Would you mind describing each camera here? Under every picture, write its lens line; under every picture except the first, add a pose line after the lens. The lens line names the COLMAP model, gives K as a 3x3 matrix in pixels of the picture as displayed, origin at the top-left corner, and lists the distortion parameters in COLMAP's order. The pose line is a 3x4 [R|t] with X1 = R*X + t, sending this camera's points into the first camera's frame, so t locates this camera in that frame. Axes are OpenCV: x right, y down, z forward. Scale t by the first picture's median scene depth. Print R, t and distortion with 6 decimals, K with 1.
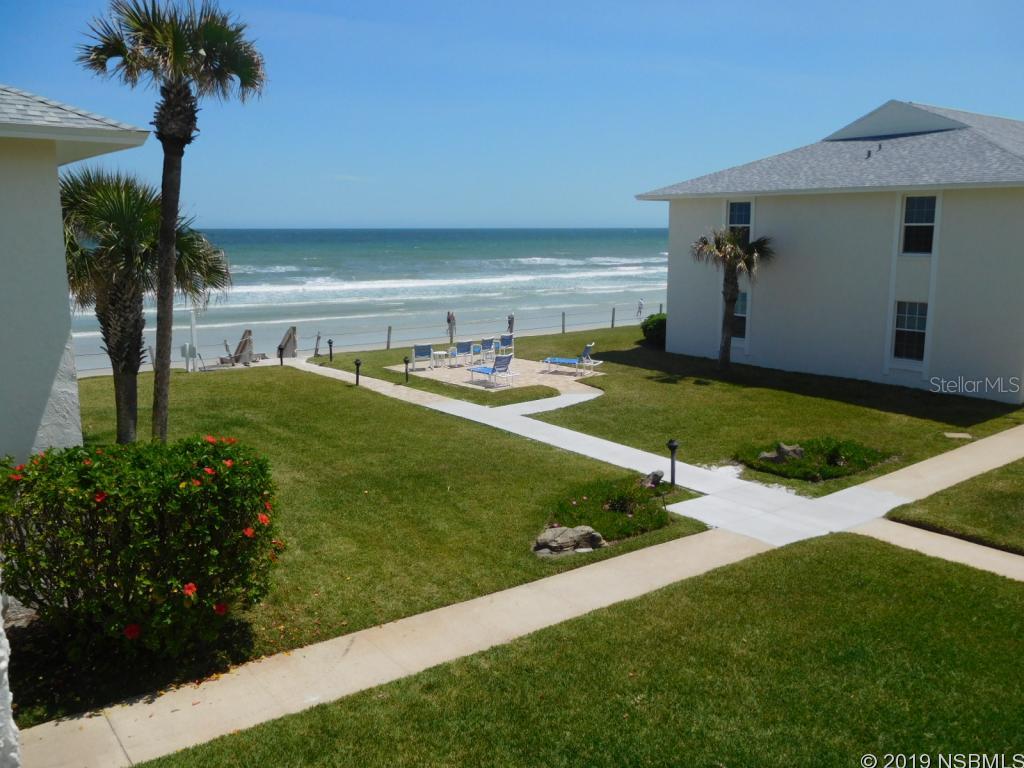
lens RADIAL K [[889.1, 0, 520.5], [0, 889.1, 384.6], [0, 0, 1]] dist [0.008708, 0.008339]
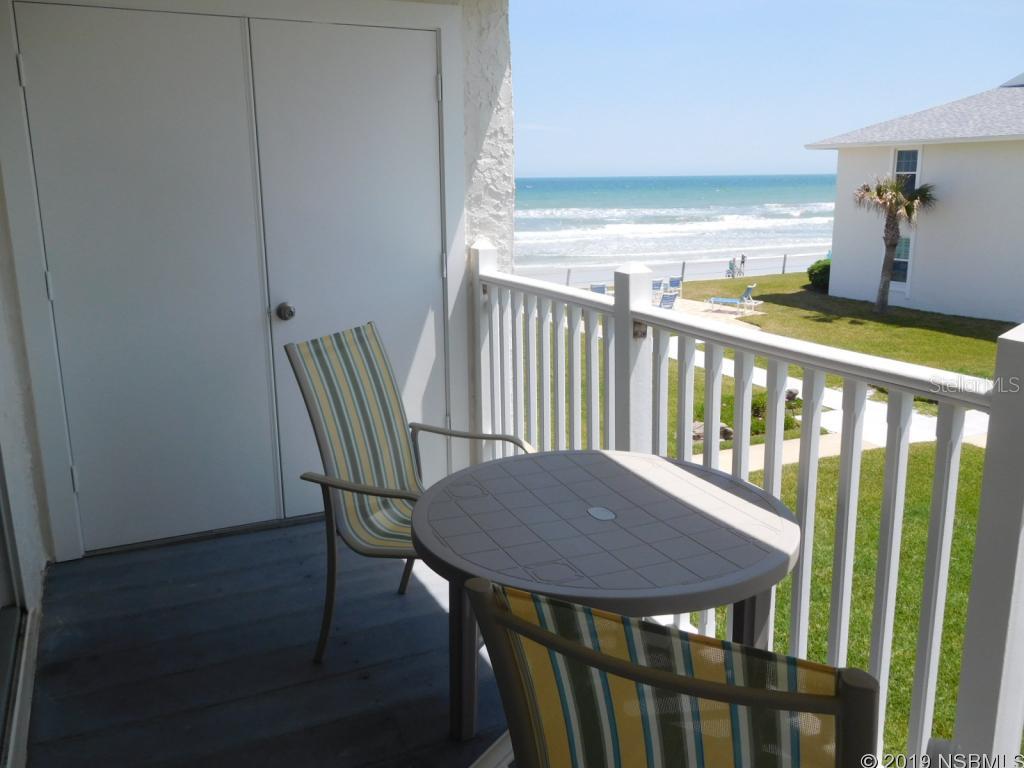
lens RADIAL K [[889.1, 0, 520.5], [0, 889.1, 384.6], [0, 0, 1]] dist [0.008708, 0.008339]
pose [[0.980050, 0.037439, -0.195191, 0.018195], [-0.026472, 0.997937, 0.058495, 0.018788], [0.196978, -0.052161, 0.979019, -0.121494]]
